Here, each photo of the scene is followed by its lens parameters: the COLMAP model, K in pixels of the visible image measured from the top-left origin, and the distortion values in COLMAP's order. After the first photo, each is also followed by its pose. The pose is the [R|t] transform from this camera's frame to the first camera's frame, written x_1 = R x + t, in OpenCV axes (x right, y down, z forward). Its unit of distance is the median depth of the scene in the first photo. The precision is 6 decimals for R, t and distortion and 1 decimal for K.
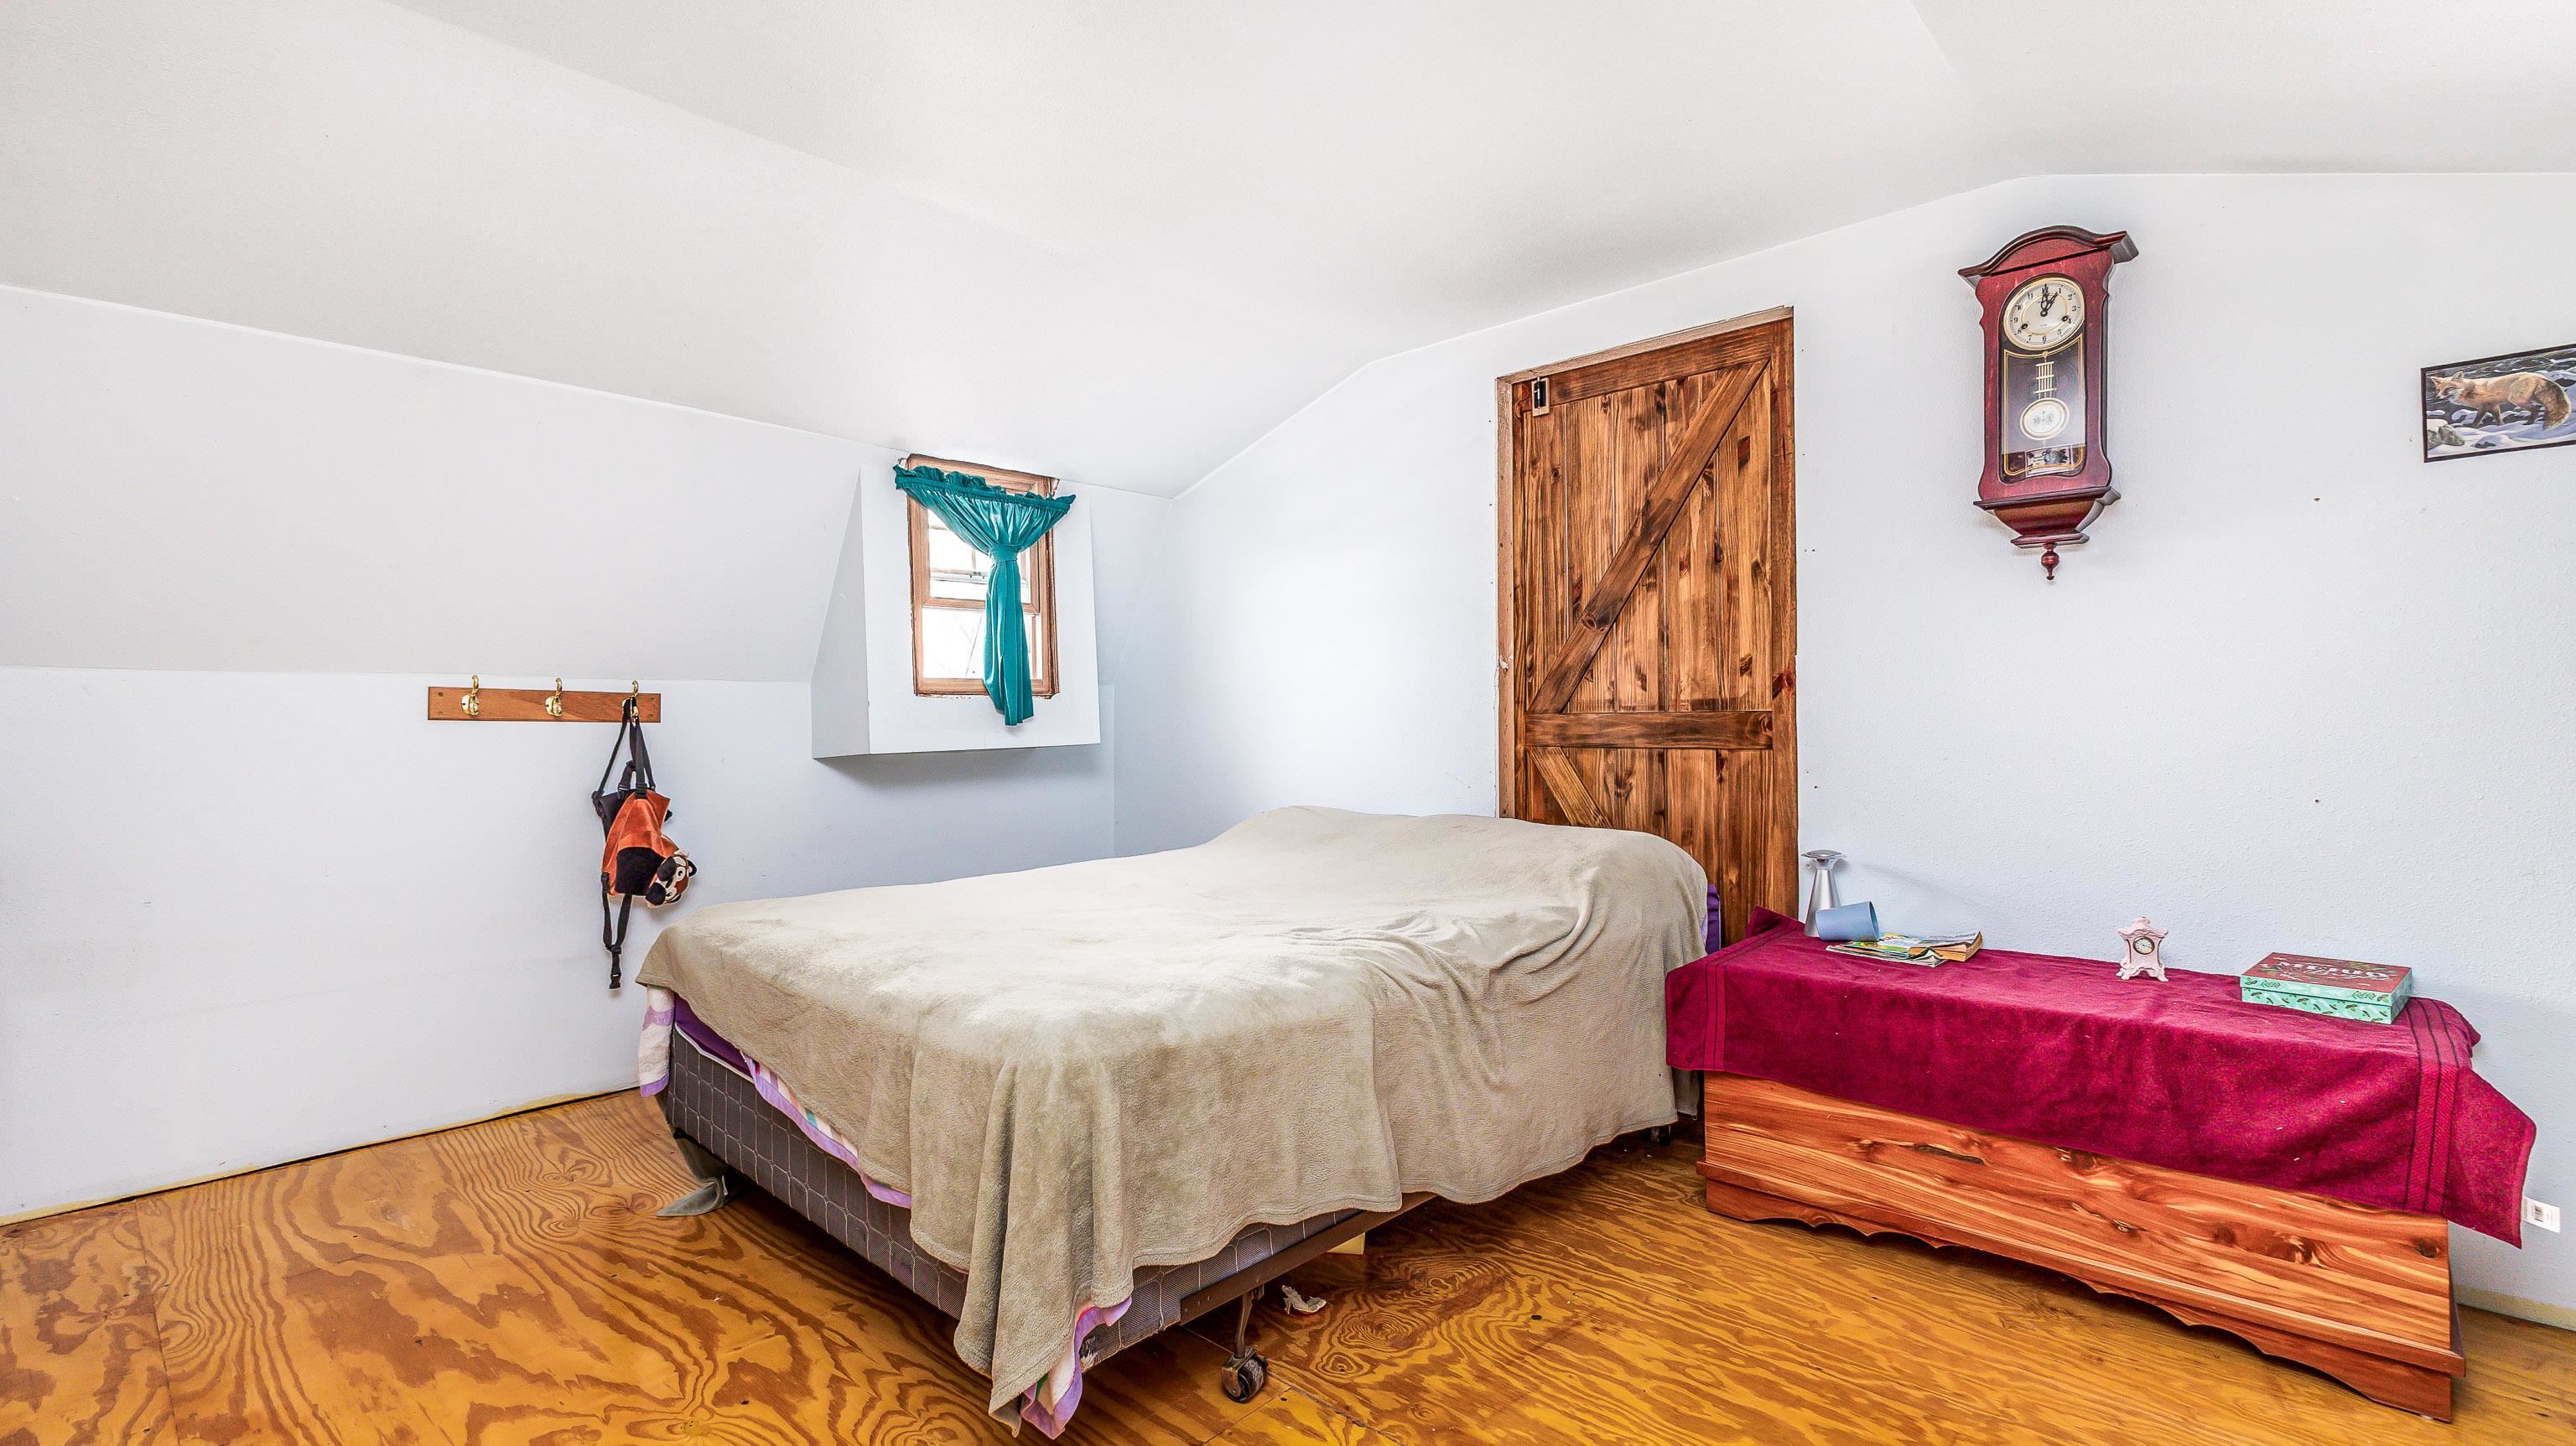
lens RADIAL K [[1145.9, 0, 1291.4], [0, 1145.9, 725.0], [0, 0, 1]] dist [0.011819, -0.001655]
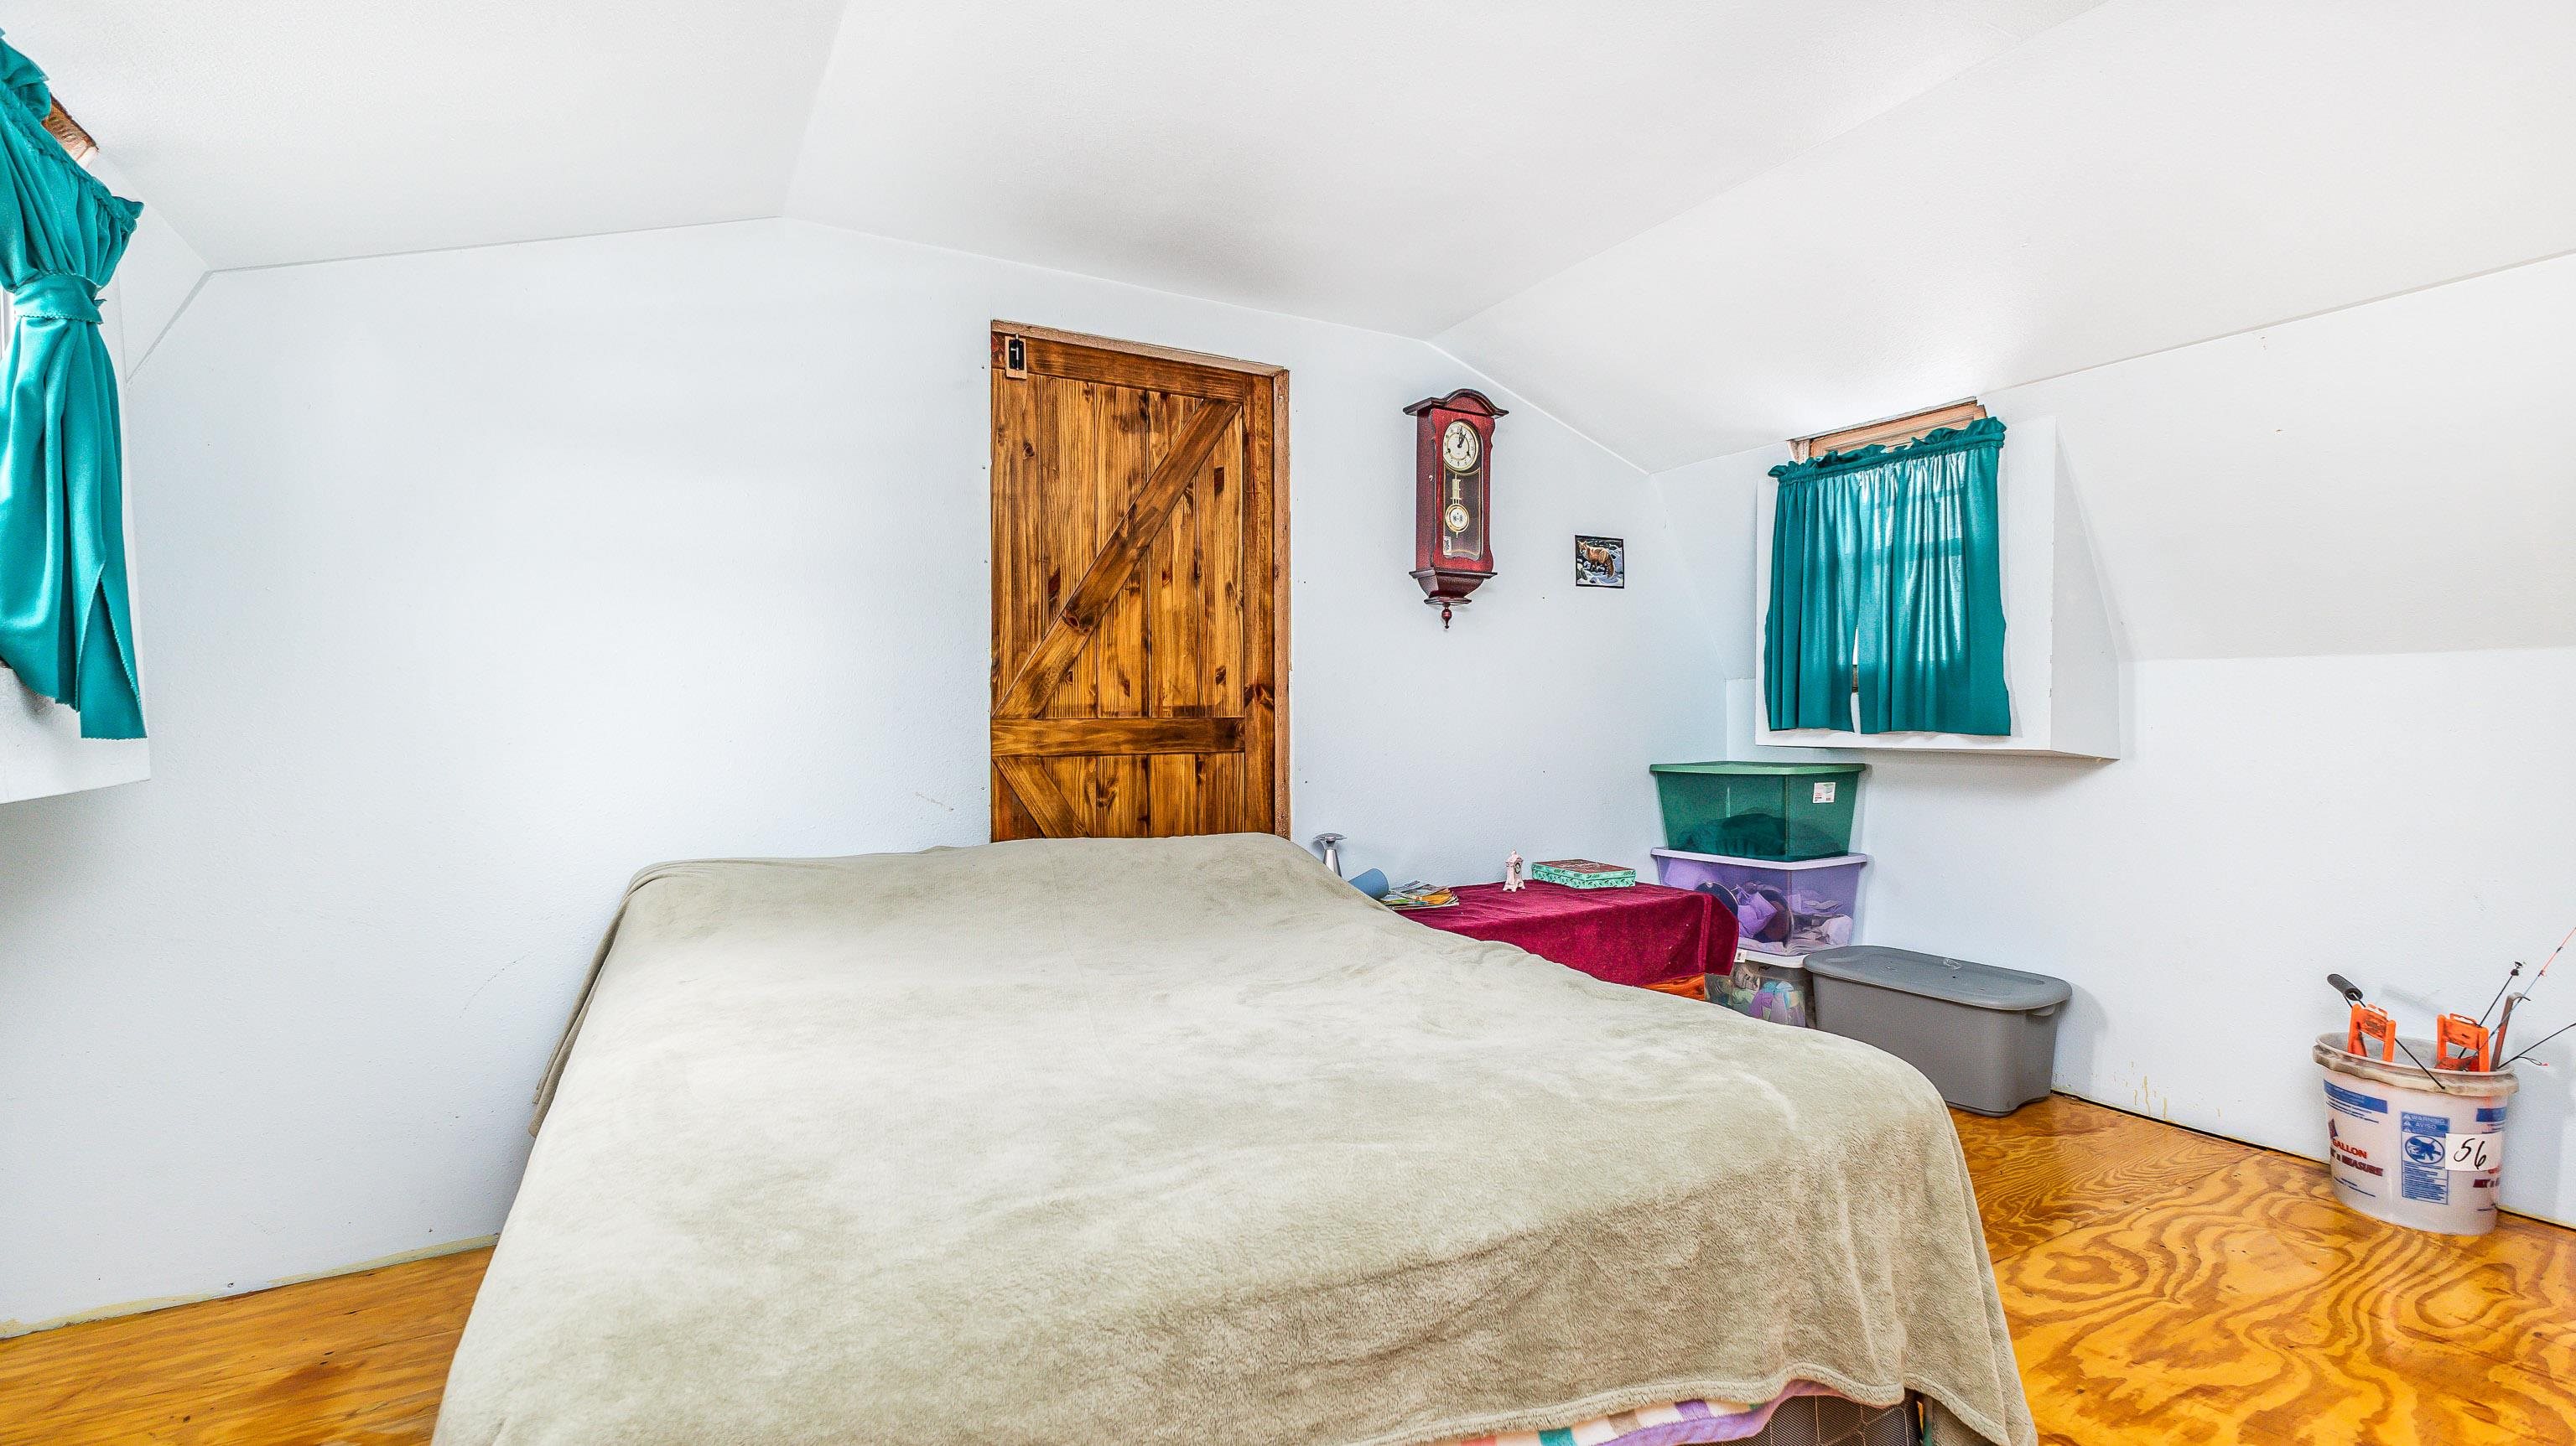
lens RADIAL K [[1145.9, 0, 1300.3], [0, 1145.9, 725.7], [0, 0, 1]] dist [0.011819, -0.001655]
pose [[0.296576, -0.000172, 0.955009, -0.580041], [0.007680, 0.999968, -0.002205, -0.001323], [-0.954978, 0.007988, 0.296568, 0.559519]]
